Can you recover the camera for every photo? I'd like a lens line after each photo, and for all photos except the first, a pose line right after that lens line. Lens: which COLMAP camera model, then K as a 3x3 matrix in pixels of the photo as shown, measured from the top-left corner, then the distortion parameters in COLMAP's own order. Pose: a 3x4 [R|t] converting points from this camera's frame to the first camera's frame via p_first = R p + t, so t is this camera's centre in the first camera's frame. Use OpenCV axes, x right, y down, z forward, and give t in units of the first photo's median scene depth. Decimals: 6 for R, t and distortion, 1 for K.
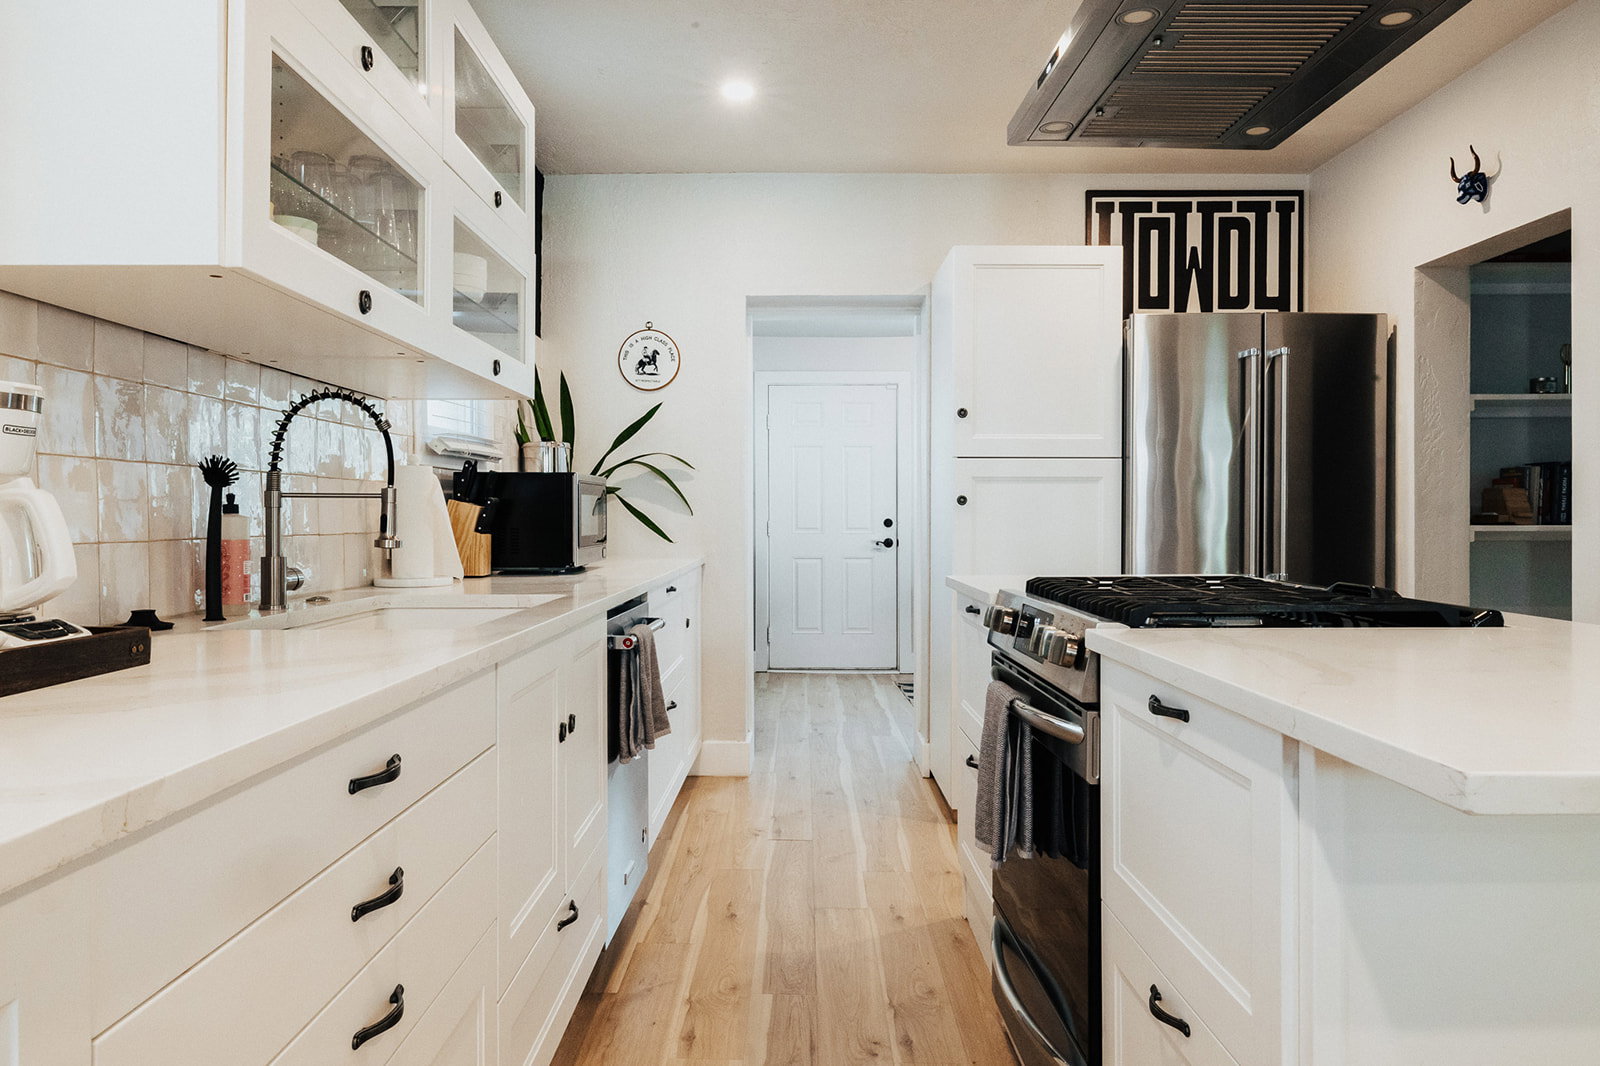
lens RADIAL K [[1094.3, 0, 786.6], [0, 1094.3, 528.5], [0, 0, 1]] dist [0.009459, 0.000622]
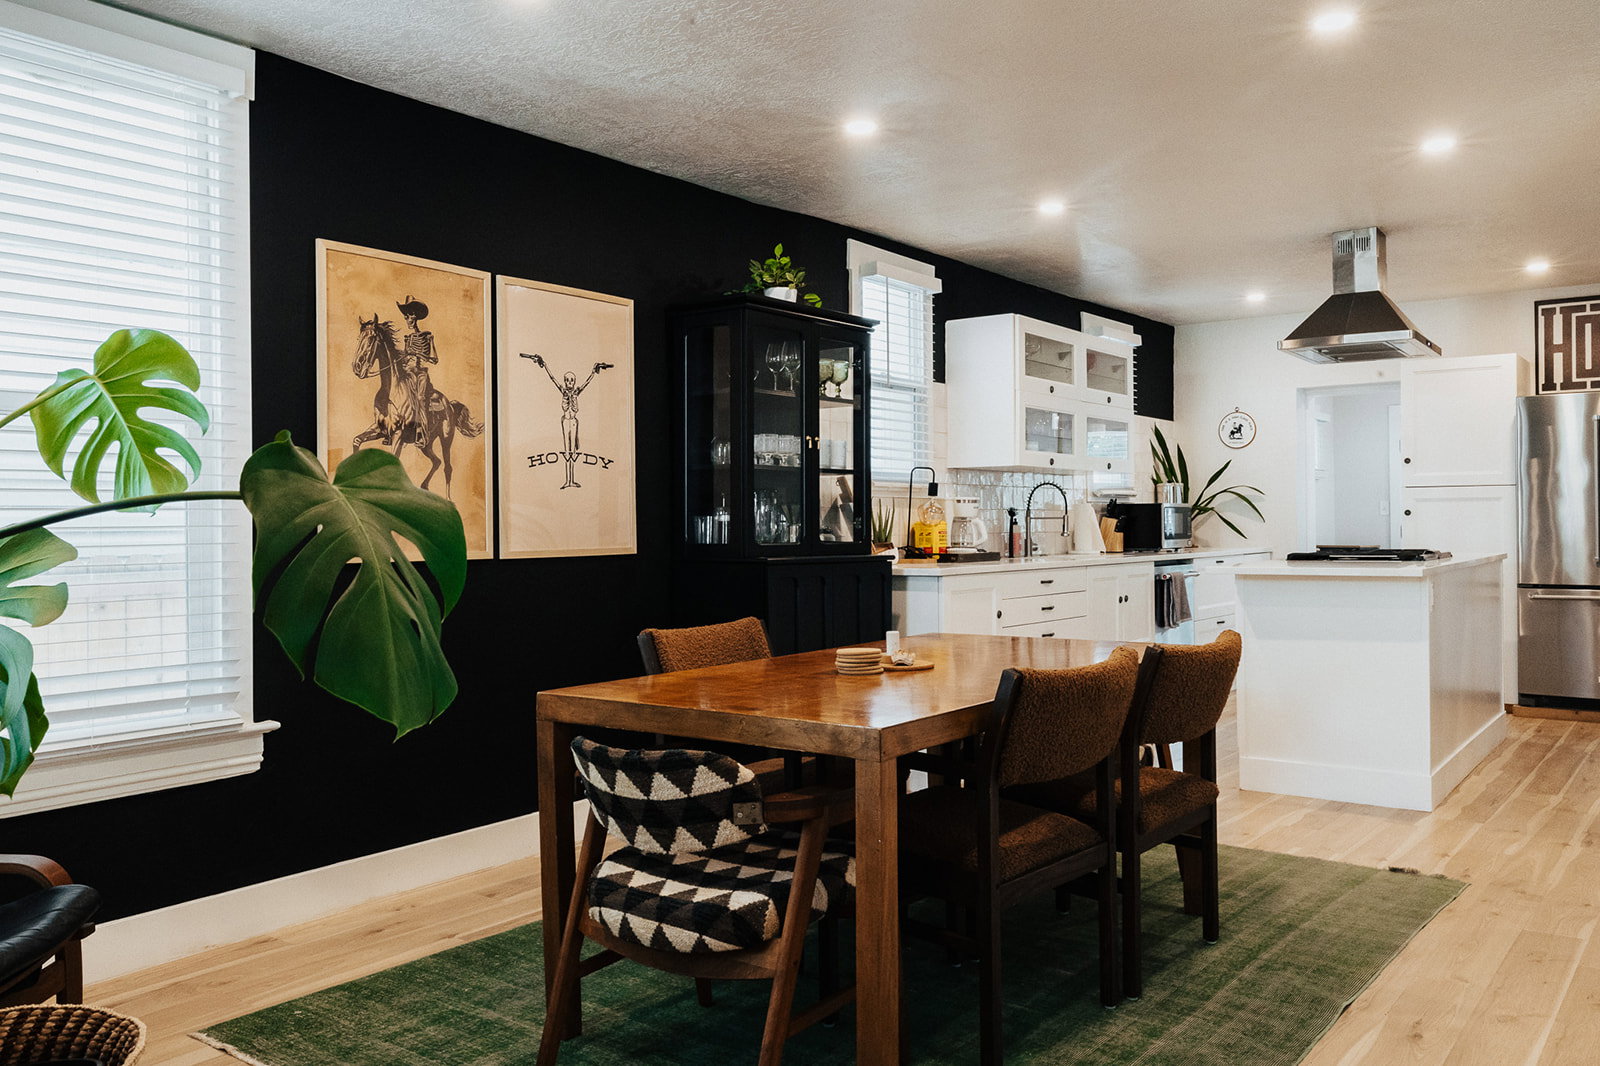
lens RADIAL K [[1291.9, 0, 789.5], [0, 1291.9, 524.0], [0, 0, 1]] dist [-0.006687, -0.001436]
pose [[0.806572, -0.007592, -0.591087, 0.679350], [0.001781, 0.999944, -0.010413, 0.012500], [0.591133, 0.007346, 0.806540, -1.388220]]
